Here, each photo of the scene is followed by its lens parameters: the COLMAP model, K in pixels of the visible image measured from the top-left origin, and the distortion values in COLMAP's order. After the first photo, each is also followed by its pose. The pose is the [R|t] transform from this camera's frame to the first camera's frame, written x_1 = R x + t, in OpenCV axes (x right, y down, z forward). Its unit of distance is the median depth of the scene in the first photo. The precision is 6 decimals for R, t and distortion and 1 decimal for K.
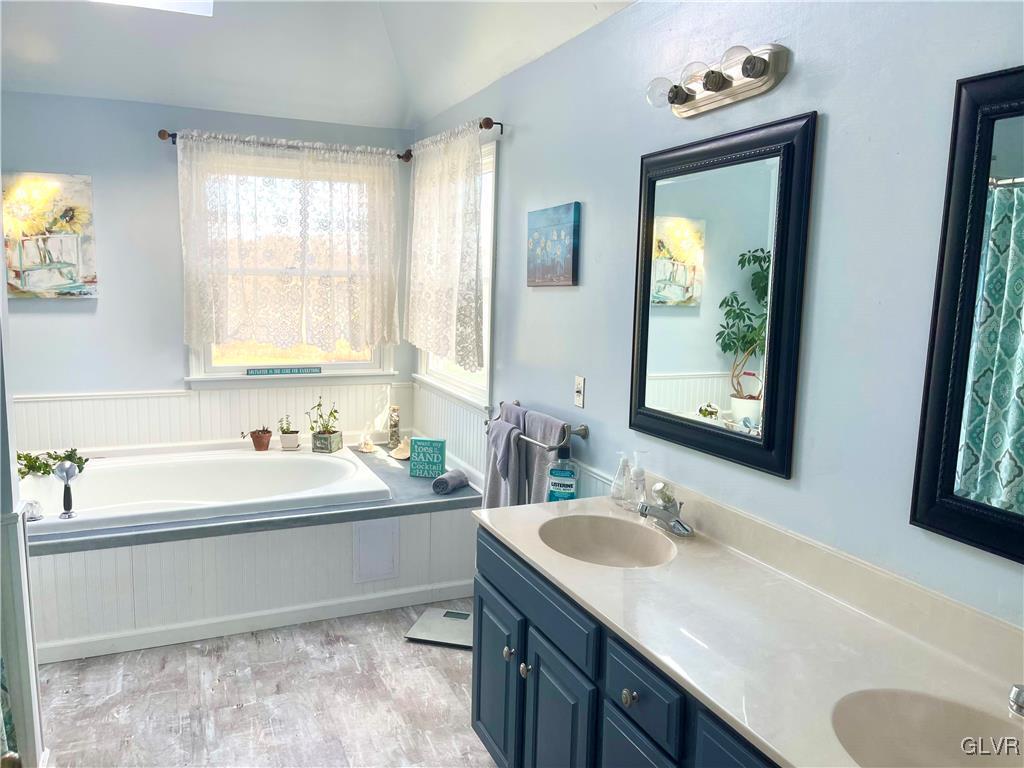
lens RADIAL K [[777.2, 0, 511.3], [0, 777.2, 387.7], [0, 0, 1]] dist [0.080804, -0.121207]
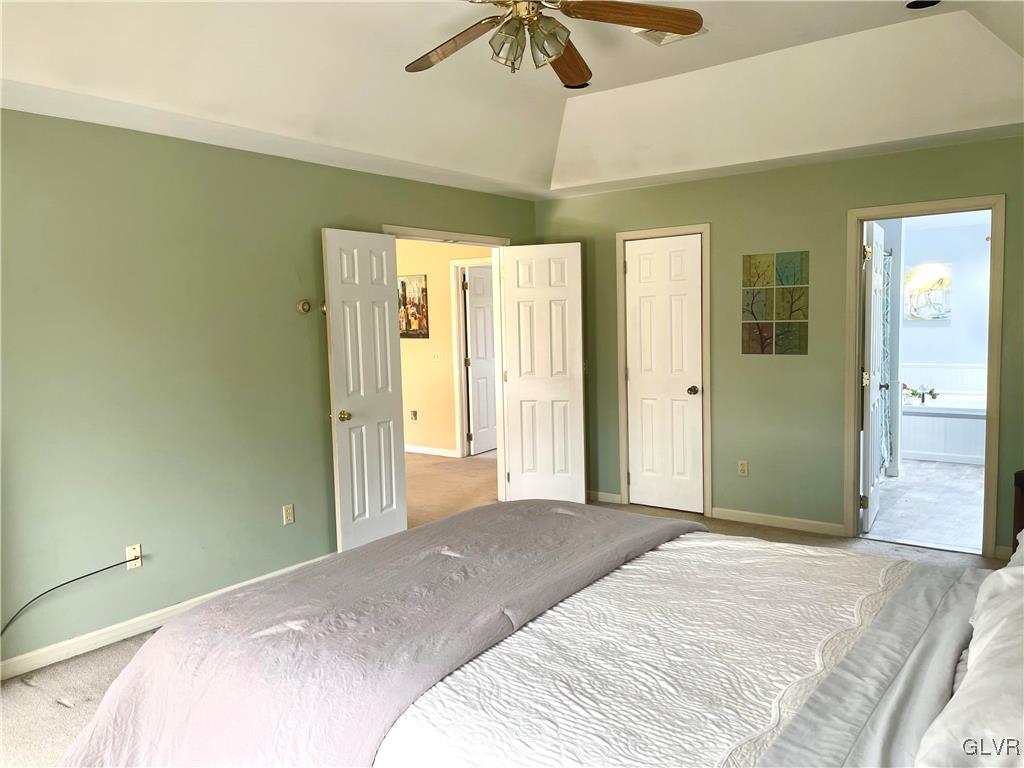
lens RADIAL K [[777.2, 0, 511.3], [0, 777.2, 387.7], [0, 0, 1]] dist [0.080804, -0.121207]
pose [[0.486877, 0.046003, -0.872259, 0.725881], [-0.092221, 0.995738, 0.001040, 0.168530], [0.868589, 0.079934, 0.489044, -1.005590]]
